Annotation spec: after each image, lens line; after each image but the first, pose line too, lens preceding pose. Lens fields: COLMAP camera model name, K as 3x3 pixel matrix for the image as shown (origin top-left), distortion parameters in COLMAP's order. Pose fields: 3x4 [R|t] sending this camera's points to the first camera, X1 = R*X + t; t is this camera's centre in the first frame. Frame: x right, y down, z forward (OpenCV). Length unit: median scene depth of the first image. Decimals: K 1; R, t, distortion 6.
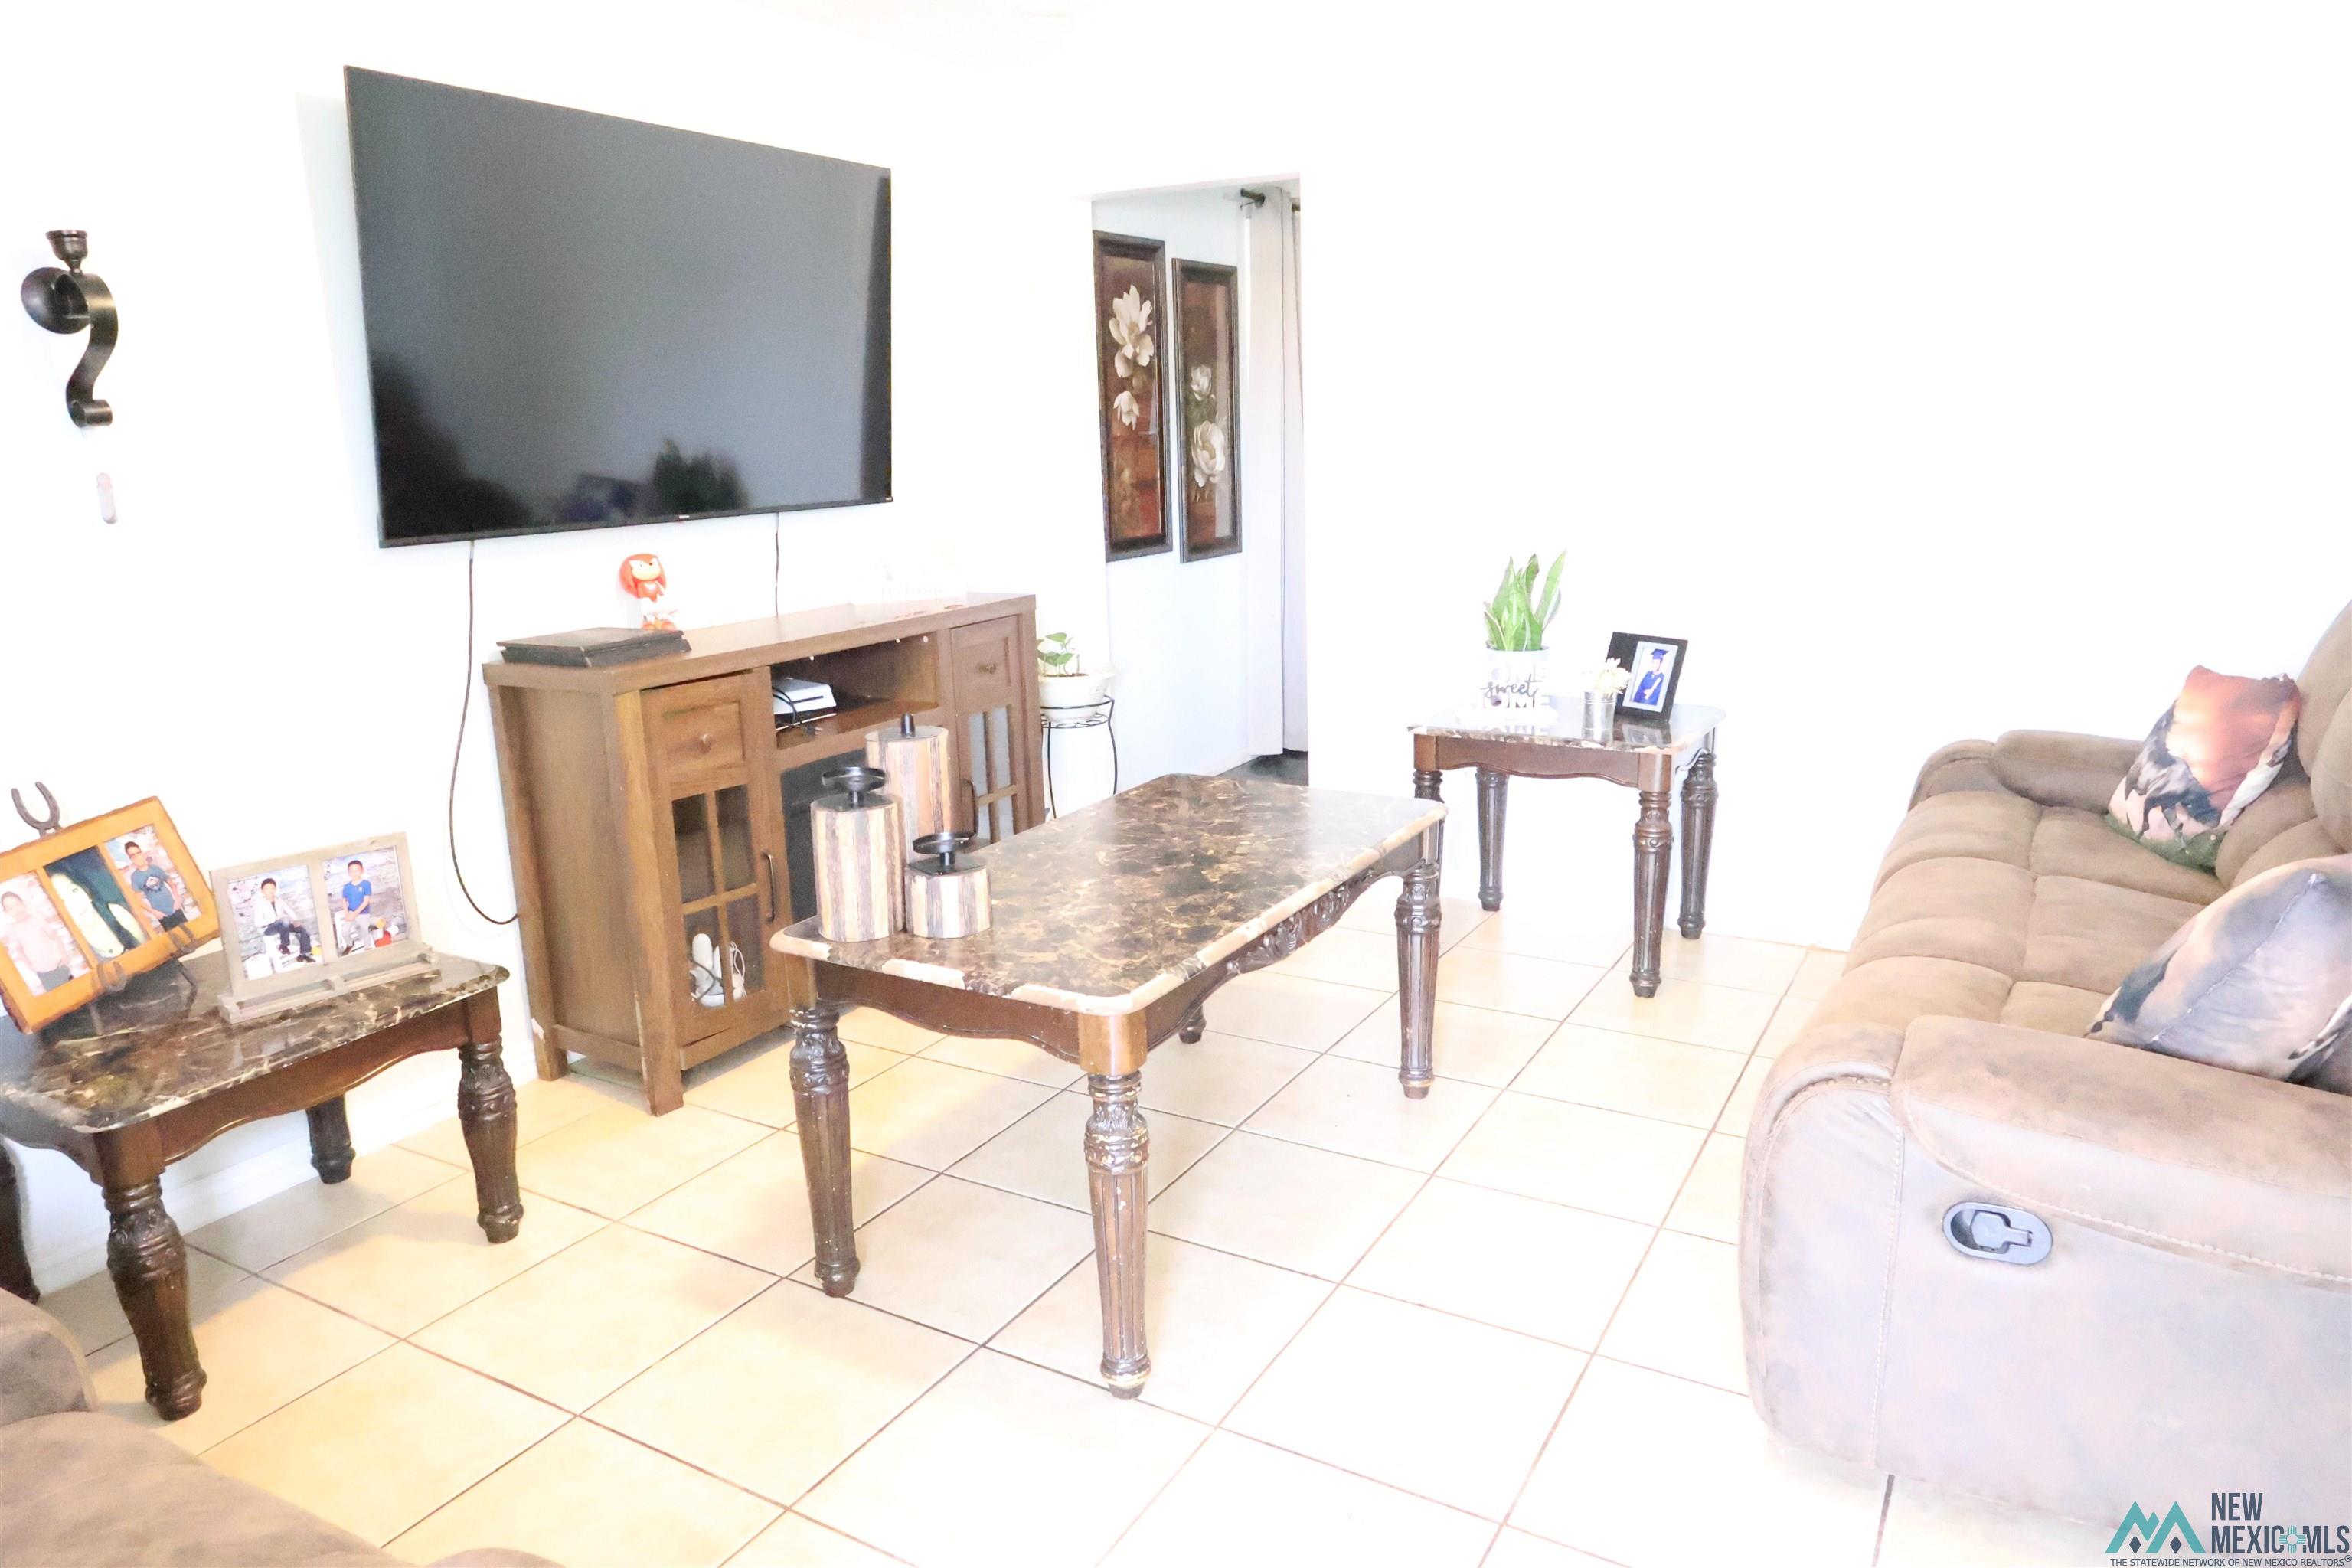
lens RADIAL K [[1532.1, 0, 1176.0], [0, 1532.1, 784.0], [0, 0, 1]] dist [-0.000807, -0.004253]
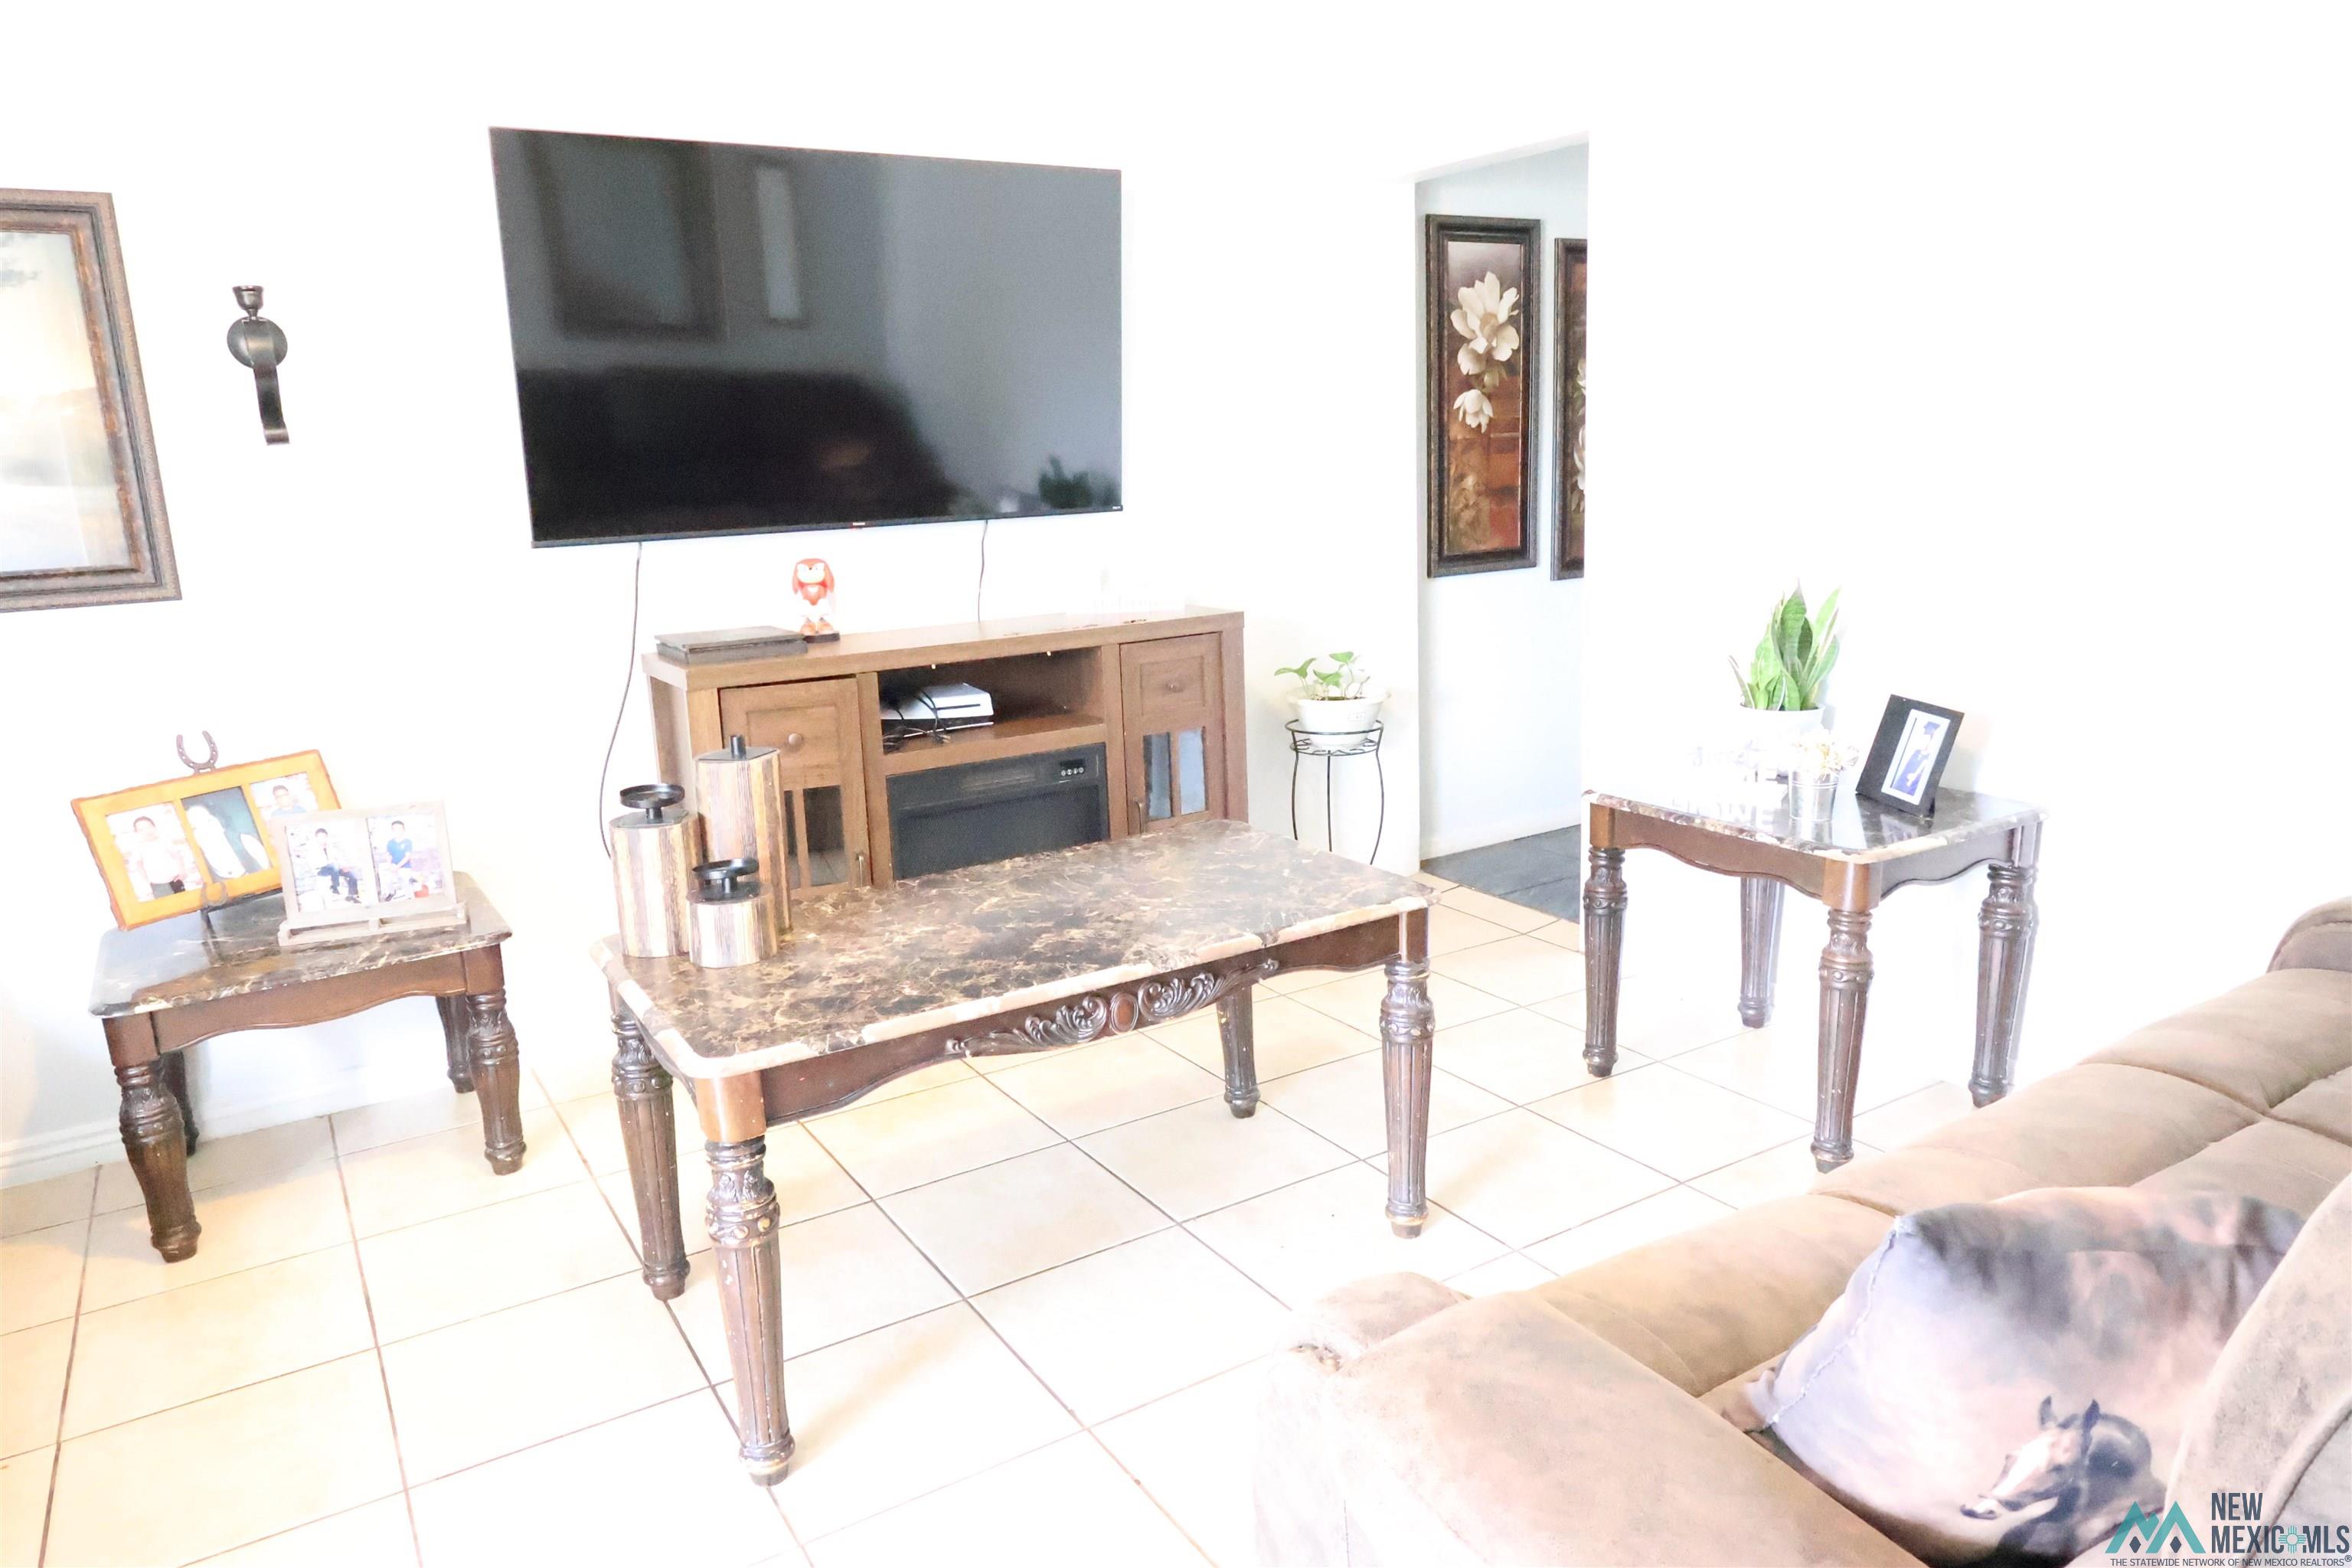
lens RADIAL K [[1528.7, 0, 1176.0], [0, 1528.7, 784.0], [0, 0, 1]] dist [-0.001080, -0.030404]
pose [[0.884054, 0.096156, -0.457387, 0.364125], [-0.095546, 0.995123, 0.024528, -0.044540], [0.457515, 0.022018, 0.888929, 0.182180]]
